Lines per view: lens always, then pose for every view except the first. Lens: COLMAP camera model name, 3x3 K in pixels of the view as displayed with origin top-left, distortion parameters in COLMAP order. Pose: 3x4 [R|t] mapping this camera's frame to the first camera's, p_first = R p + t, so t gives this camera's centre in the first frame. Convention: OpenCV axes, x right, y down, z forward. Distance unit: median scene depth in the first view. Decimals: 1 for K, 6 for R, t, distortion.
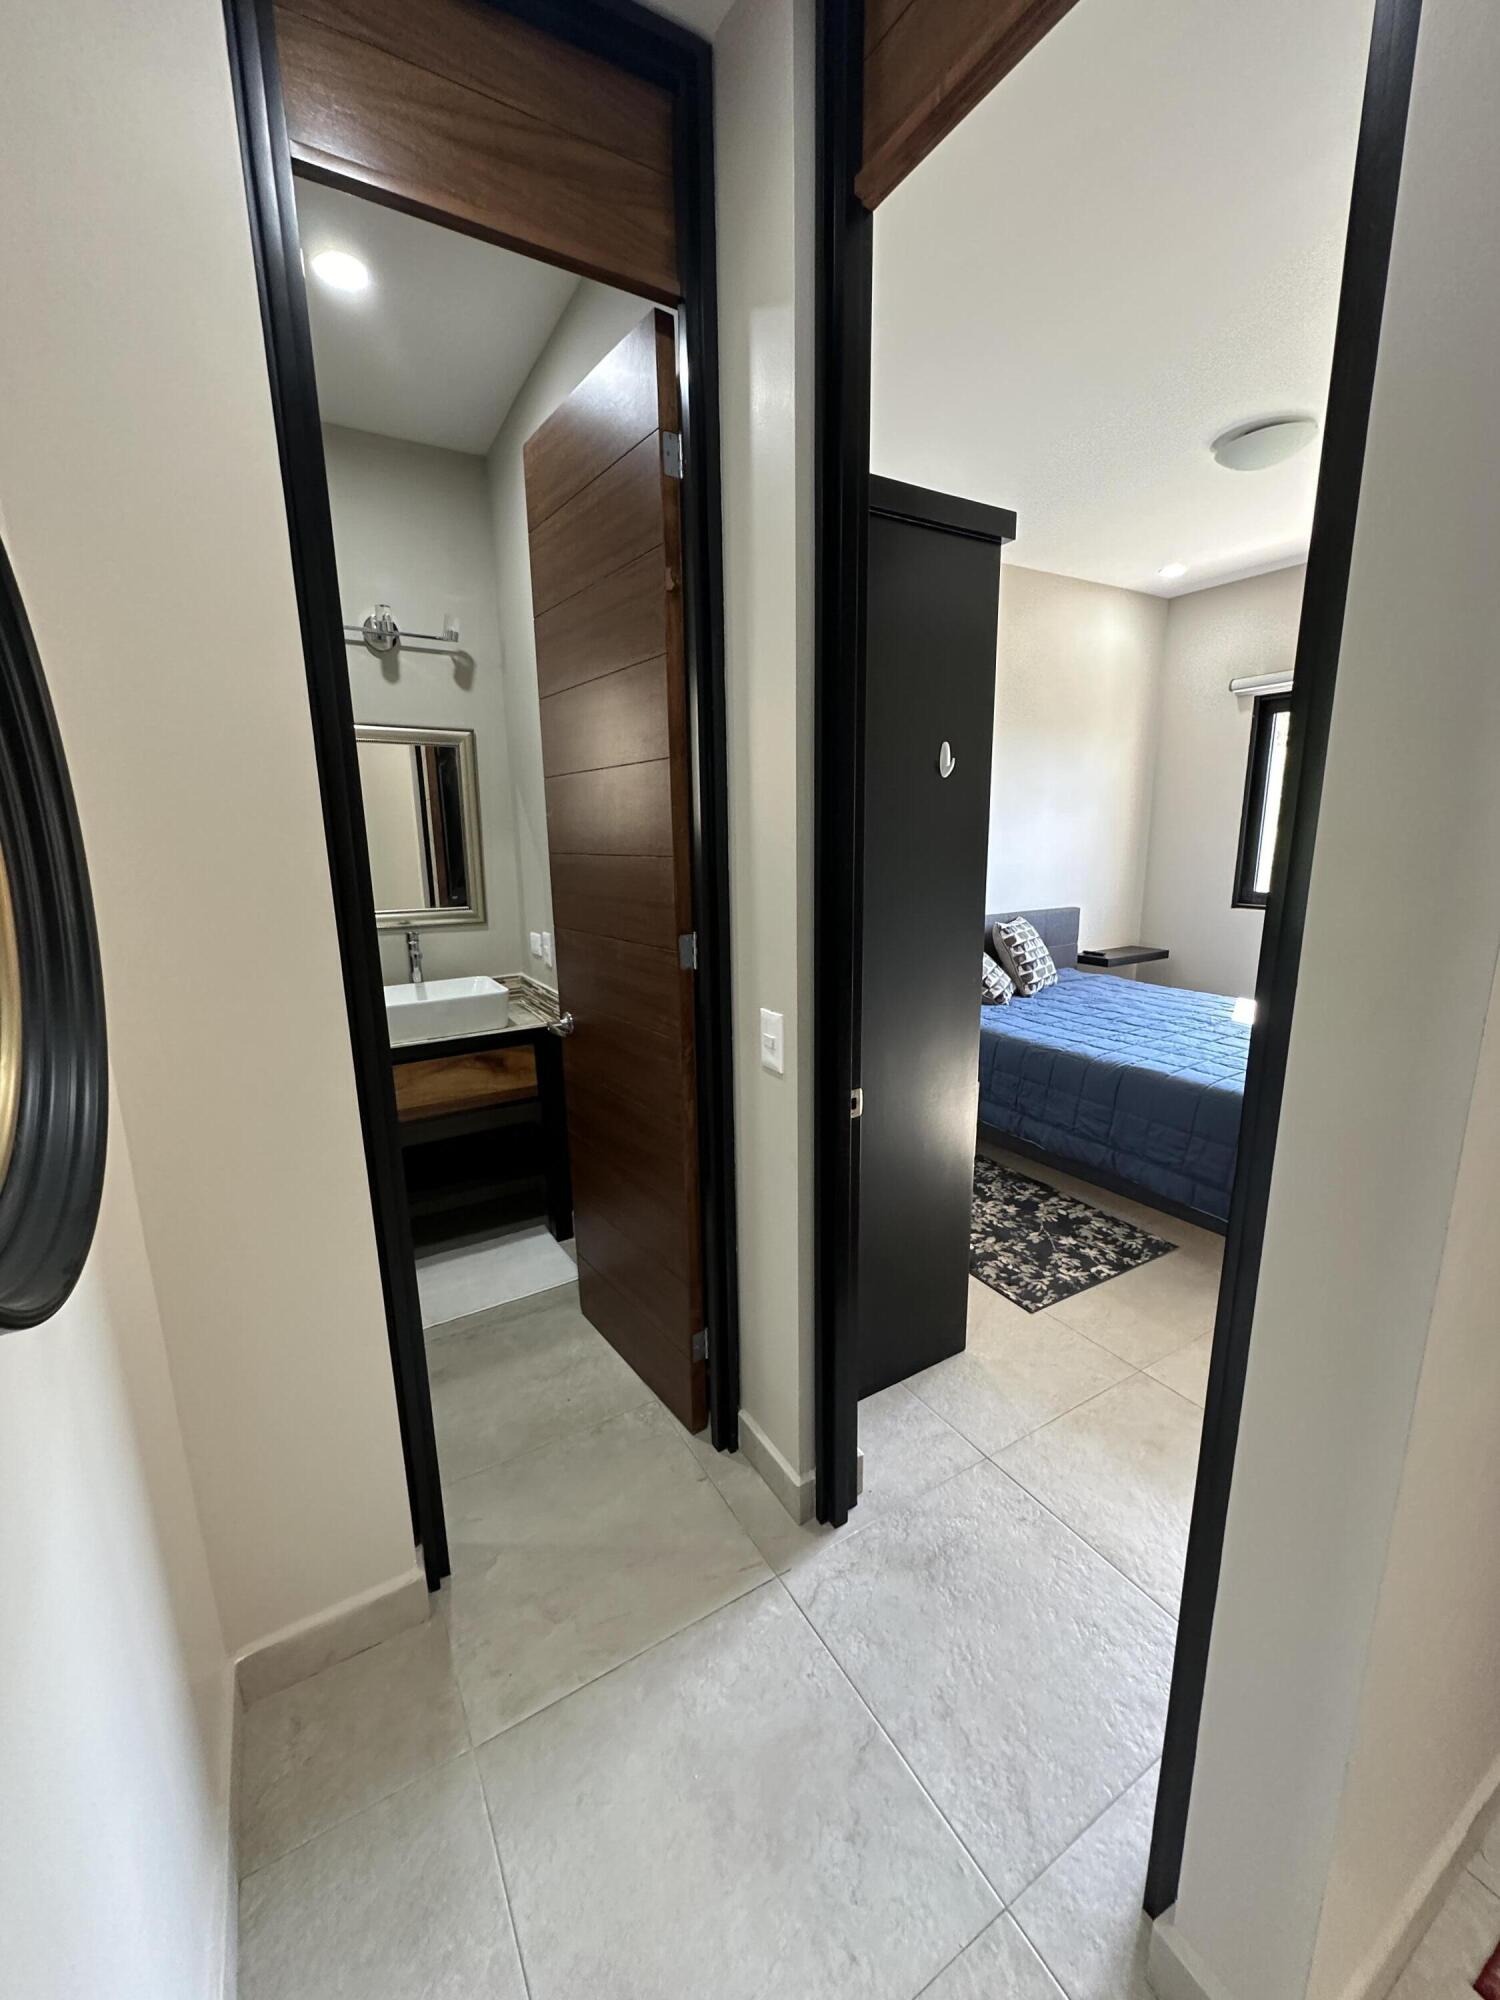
lens RADIAL K [[797.2, 0, 750.0], [0, 797.2, 1000.0], [0, 0, 1]] dist [-0.002216, 0.000181]
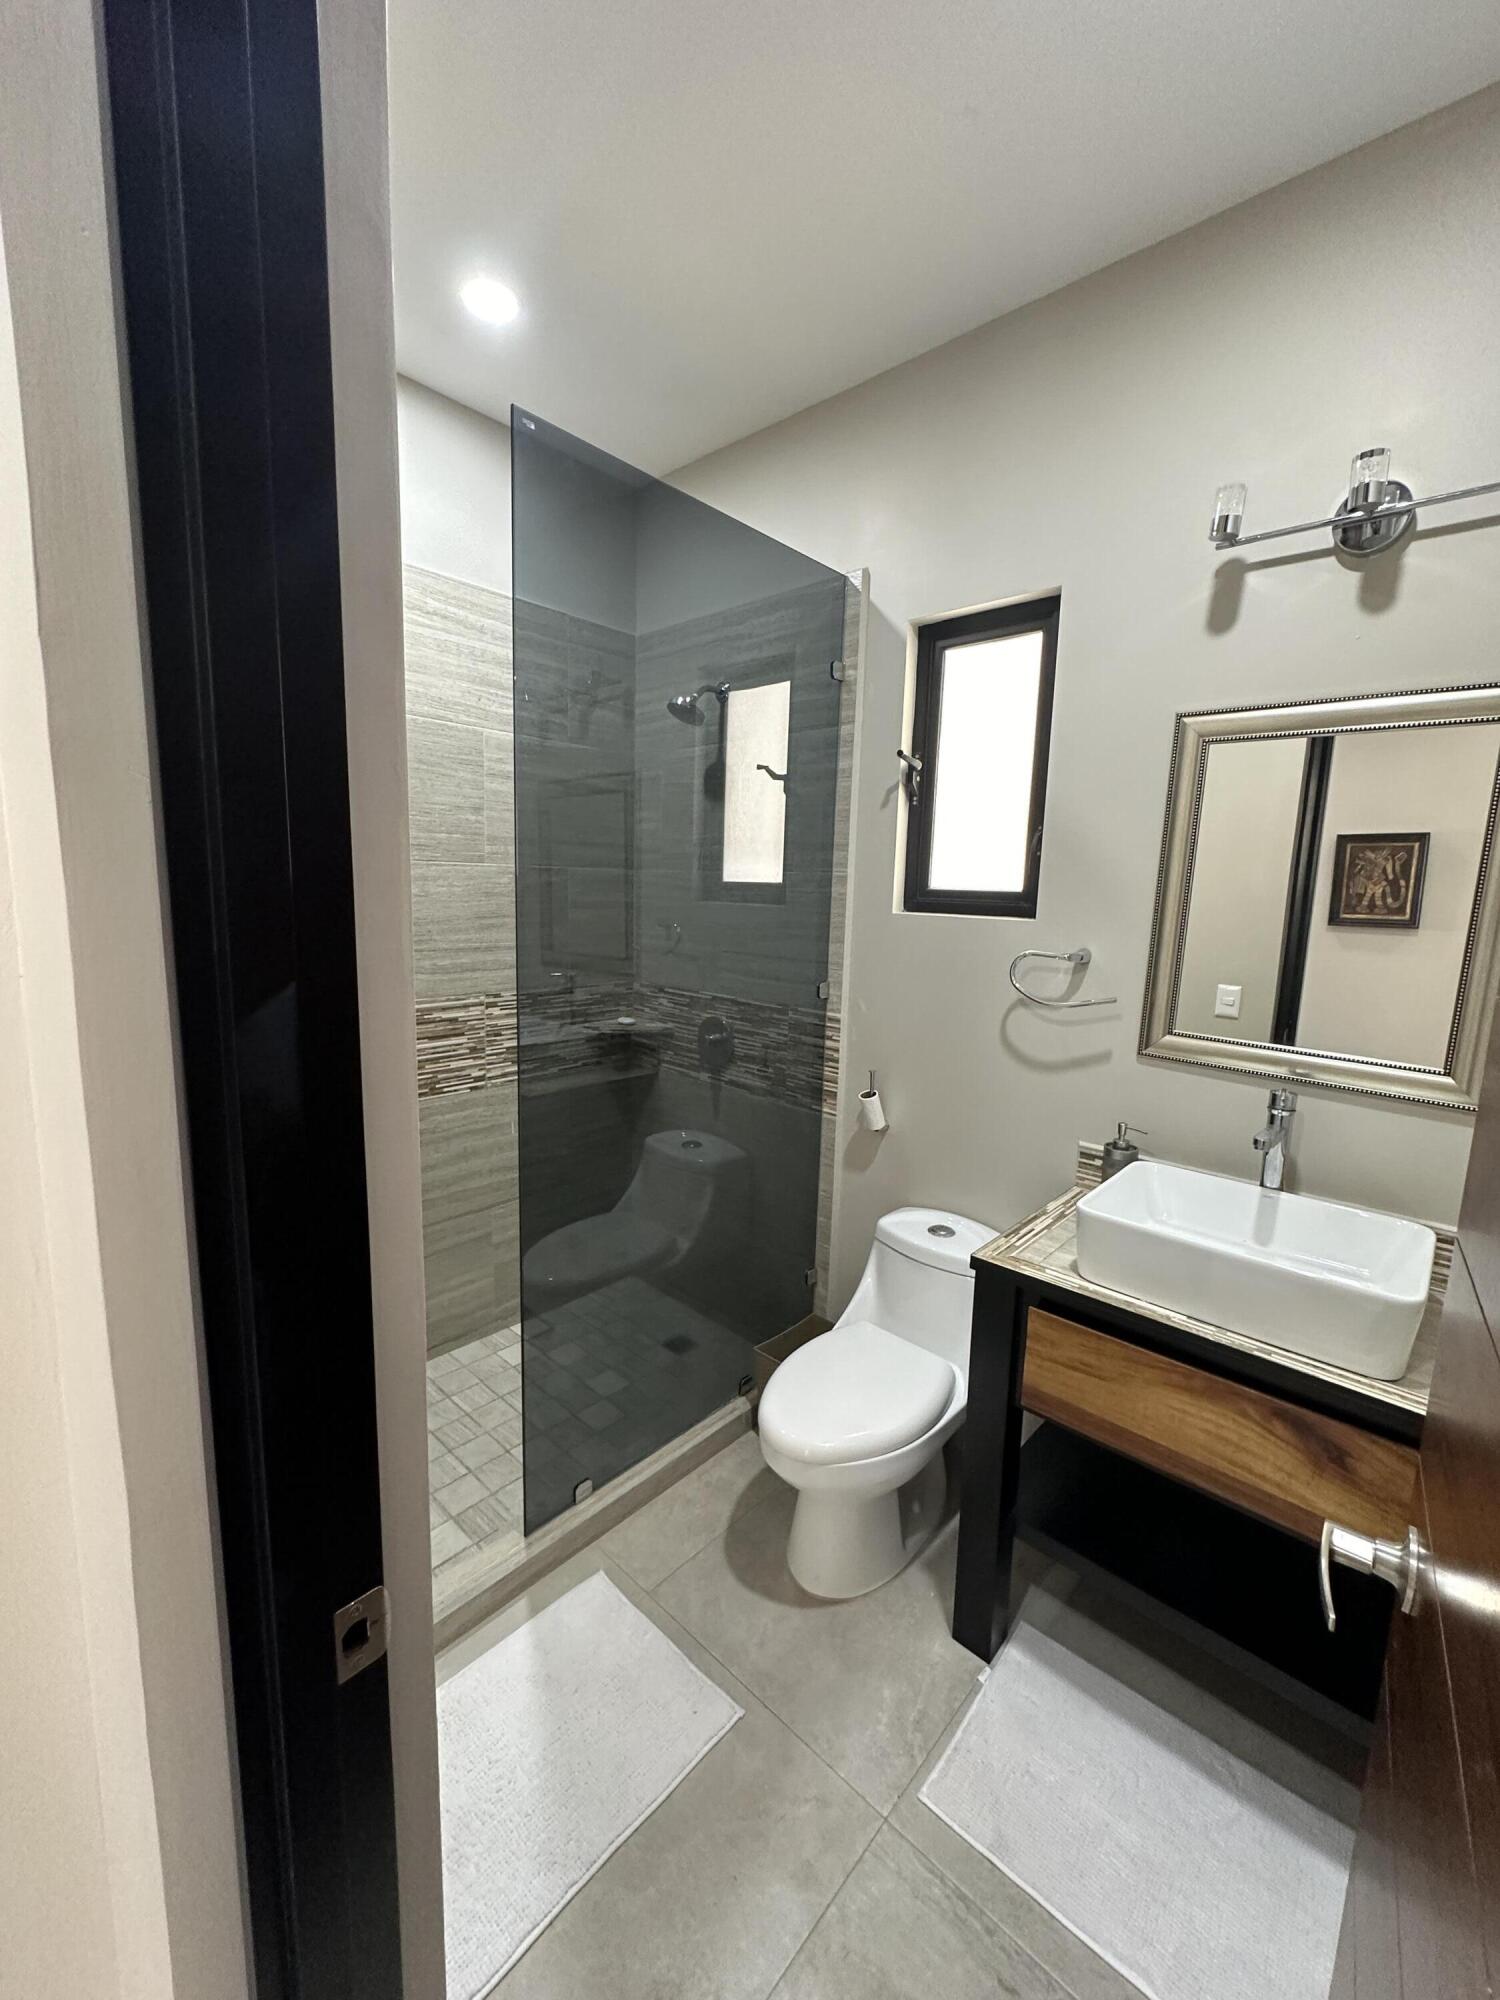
lens RADIAL K [[797.2, 0, 750.0], [0, 797.2, 1000.0], [0, 0, 1]] dist [-0.002216, 0.000181]
pose [[0.299978, 0.166818, -0.939247, -0.053540], [-0.234041, 0.967369, 0.097065, -0.117920], [0.924791, 0.190705, 0.329232, 0.521608]]
